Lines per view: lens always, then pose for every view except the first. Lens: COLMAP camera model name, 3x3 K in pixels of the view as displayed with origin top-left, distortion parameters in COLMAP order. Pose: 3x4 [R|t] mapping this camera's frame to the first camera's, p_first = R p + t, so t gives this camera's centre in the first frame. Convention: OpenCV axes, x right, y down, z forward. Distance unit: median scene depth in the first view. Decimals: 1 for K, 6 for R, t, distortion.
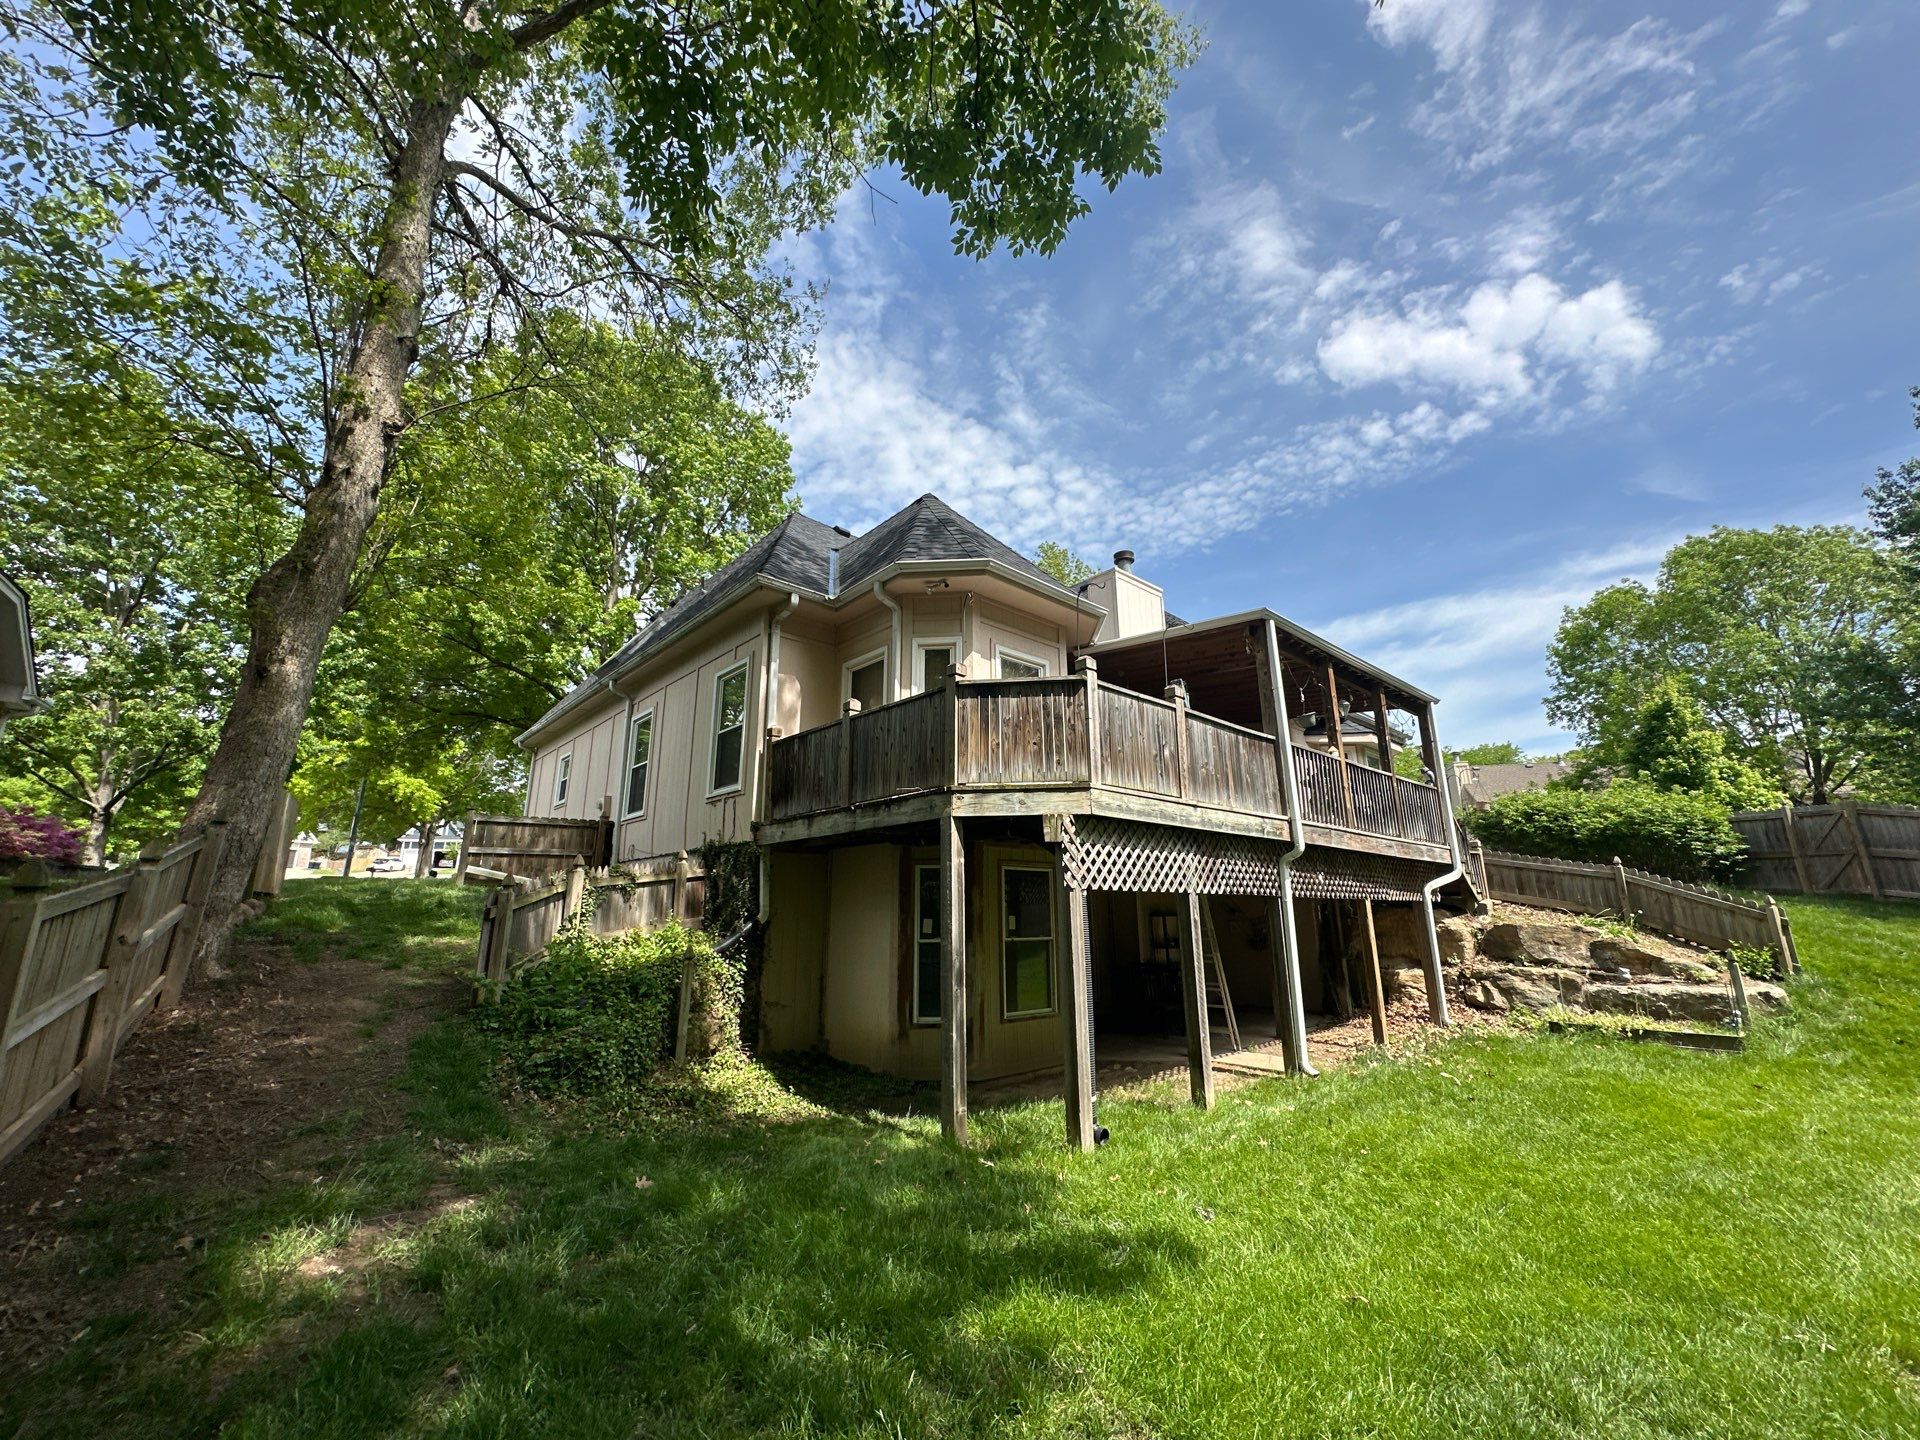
lens RADIAL K [[790.6, 0, 960.9], [0, 790.6, 712.8], [0, 0, 1]] dist [0.000054, 0.000088]
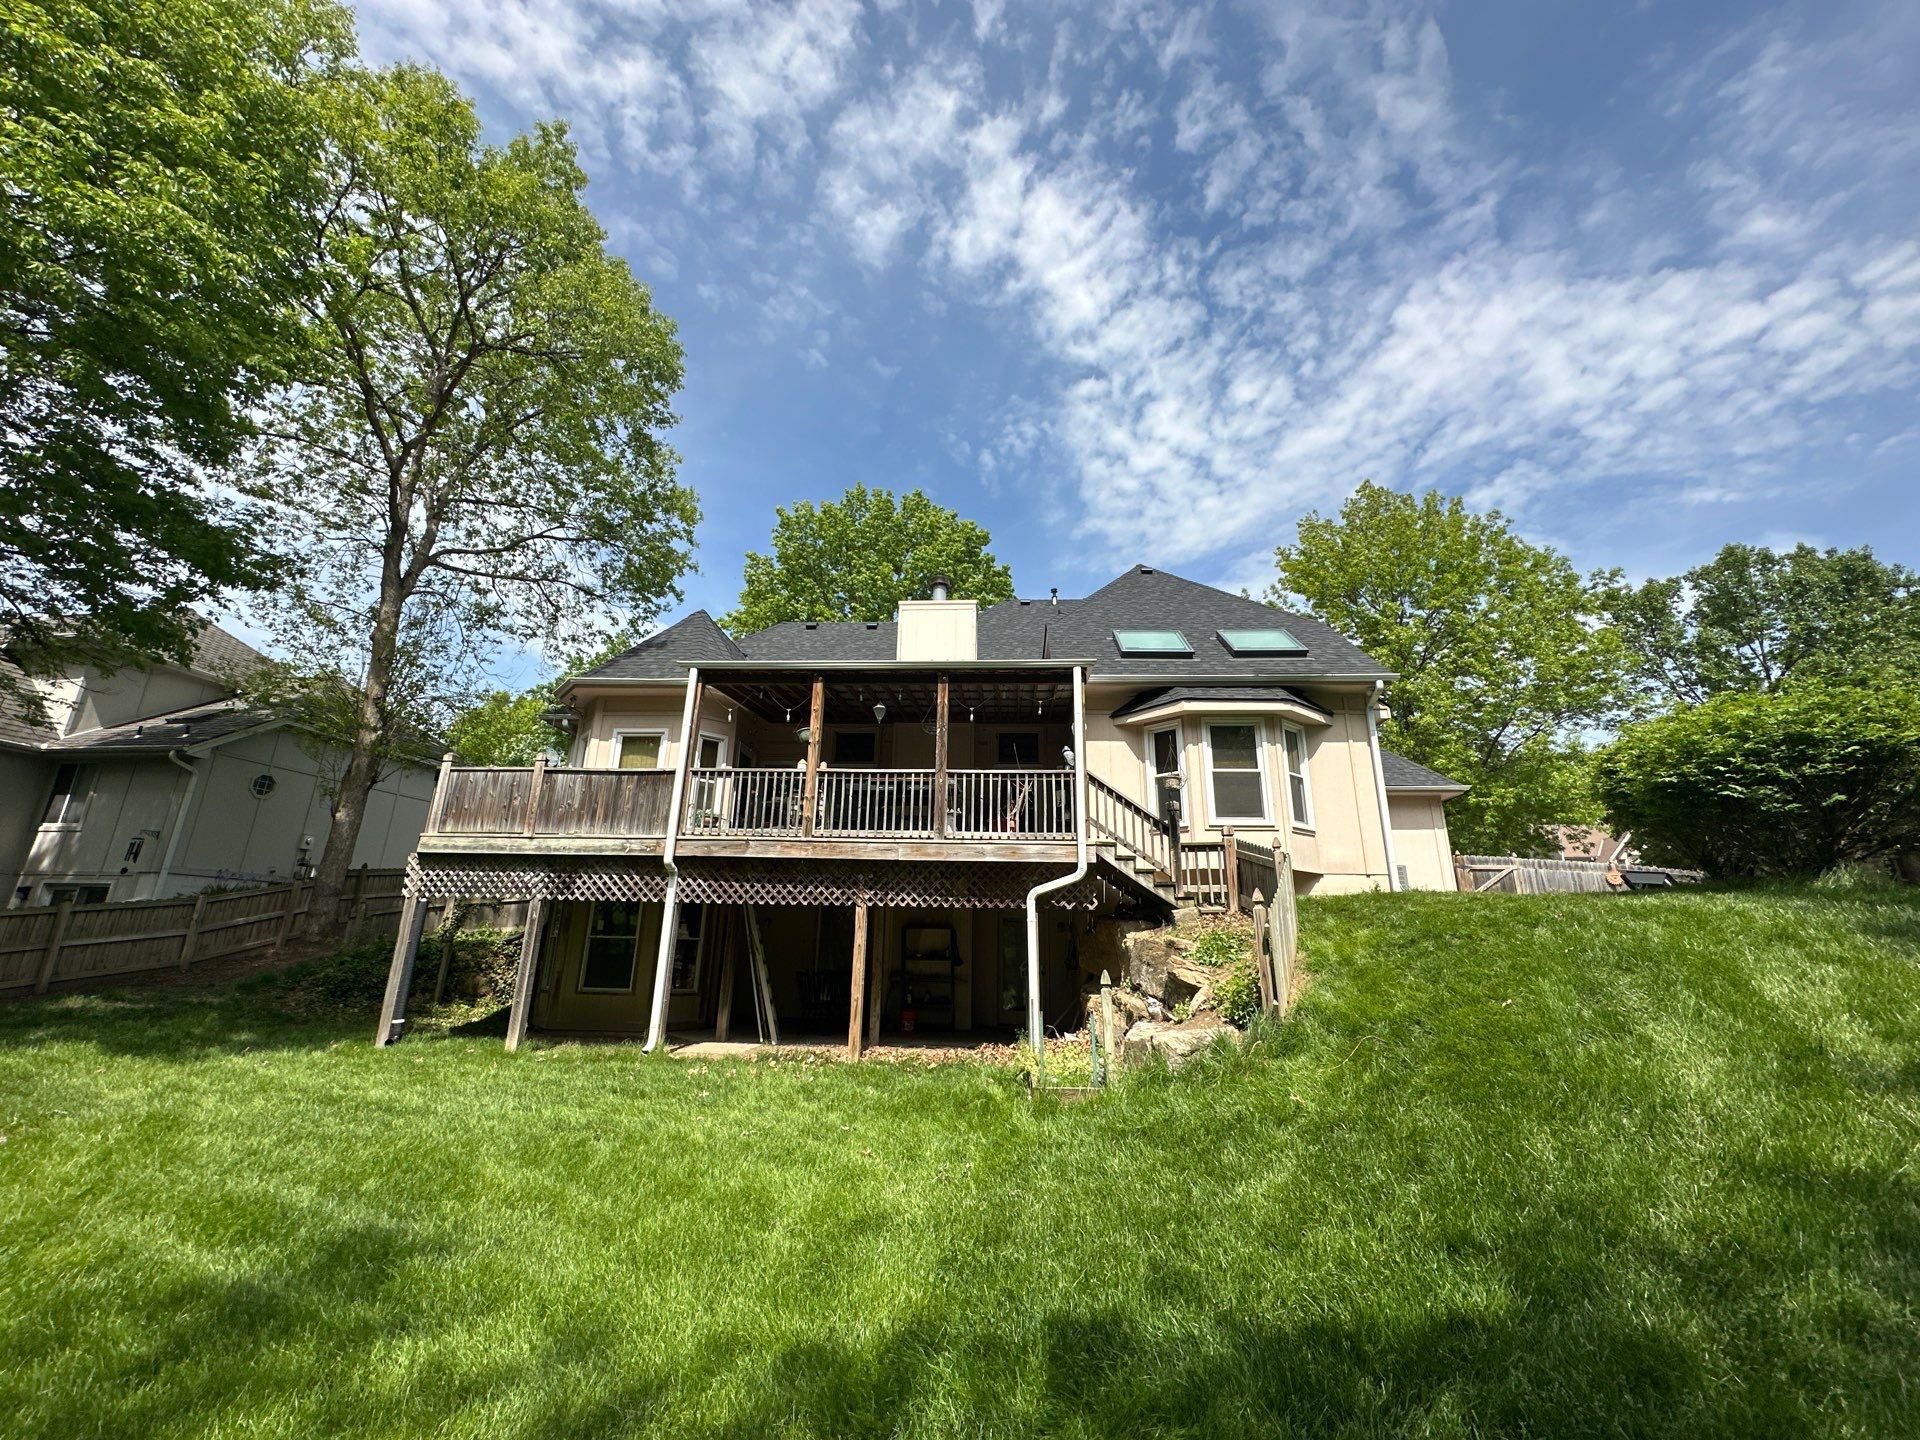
lens RADIAL K [[790.6, 0, 948.4], [0, 790.6, 709.8], [0, 0, 1]] dist [0.000054, 0.000088]
pose [[0.684956, -0.191580, -0.702945, 1.643475], [0.161974, 0.980706, -0.109452, 0.150348], [0.710352, -0.038889, 0.702772, 0.482976]]
